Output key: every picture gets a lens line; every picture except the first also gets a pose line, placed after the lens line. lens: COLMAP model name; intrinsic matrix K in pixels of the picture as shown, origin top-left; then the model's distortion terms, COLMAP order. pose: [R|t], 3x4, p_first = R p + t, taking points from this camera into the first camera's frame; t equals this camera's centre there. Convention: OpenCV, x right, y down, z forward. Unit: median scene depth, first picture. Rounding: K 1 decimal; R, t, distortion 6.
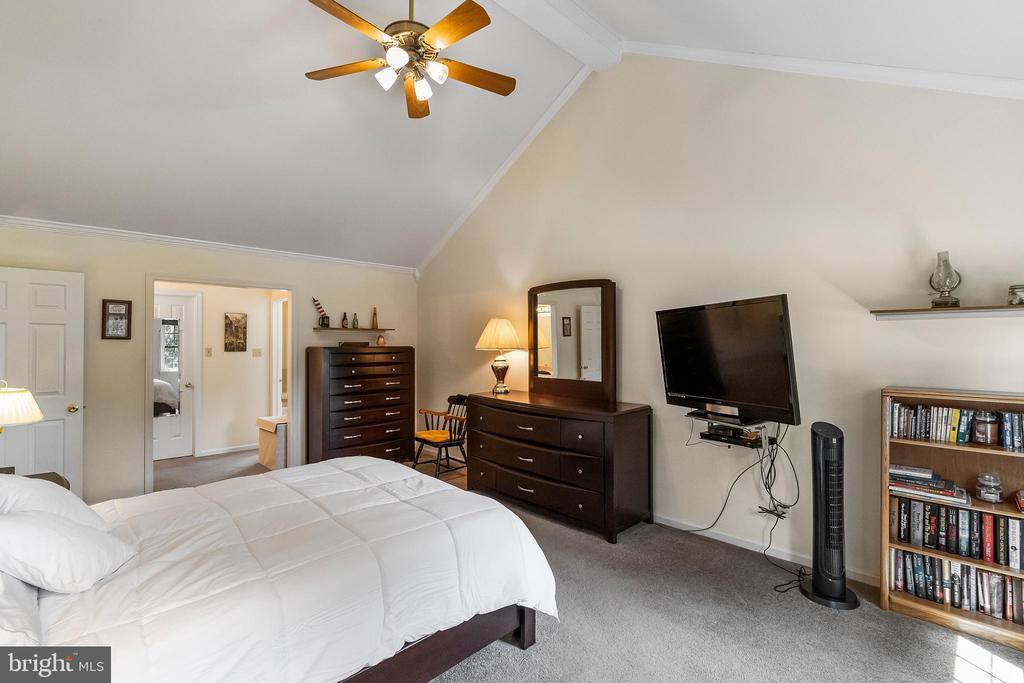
lens RADIAL K [[473.2, 0, 509.8], [0, 473.2, 342.4], [0, 0, 1]] dist [-0.008971, 0.004294]
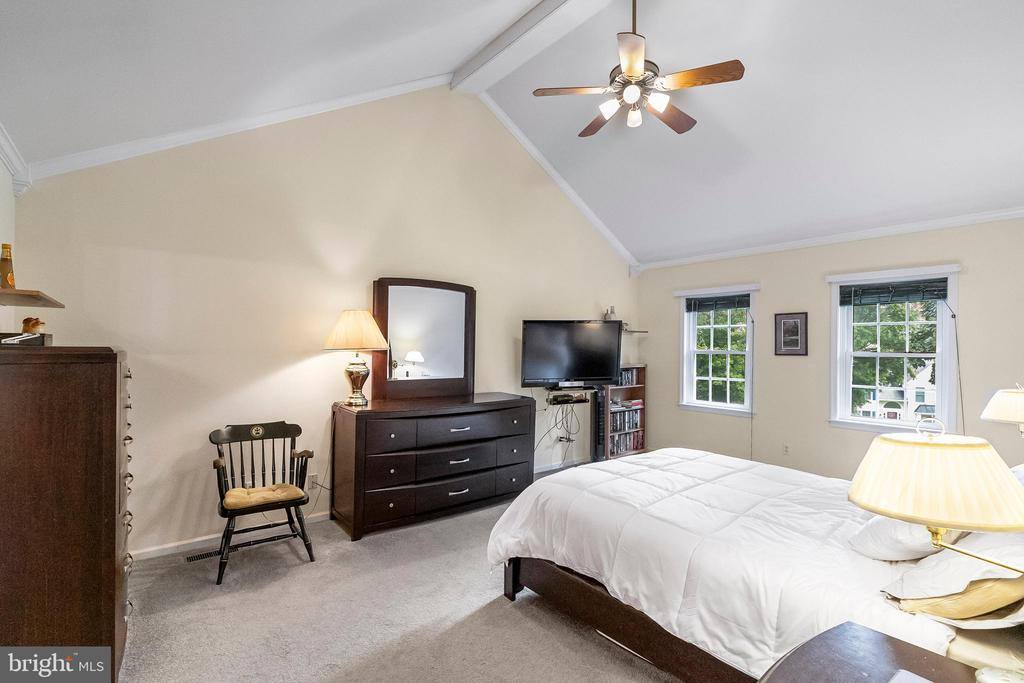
lens RADIAL K [[473.2, 0, 510.8], [0, 473.2, 343.2], [0, 0, 1]] dist [-0.008971, 0.004294]
pose [[0.090025, 0.006045, 0.995921, -0.923185], [-0.008429, 0.999950, -0.005308, 0.007946], [-0.995904, -0.007916, 0.090071, 0.802072]]
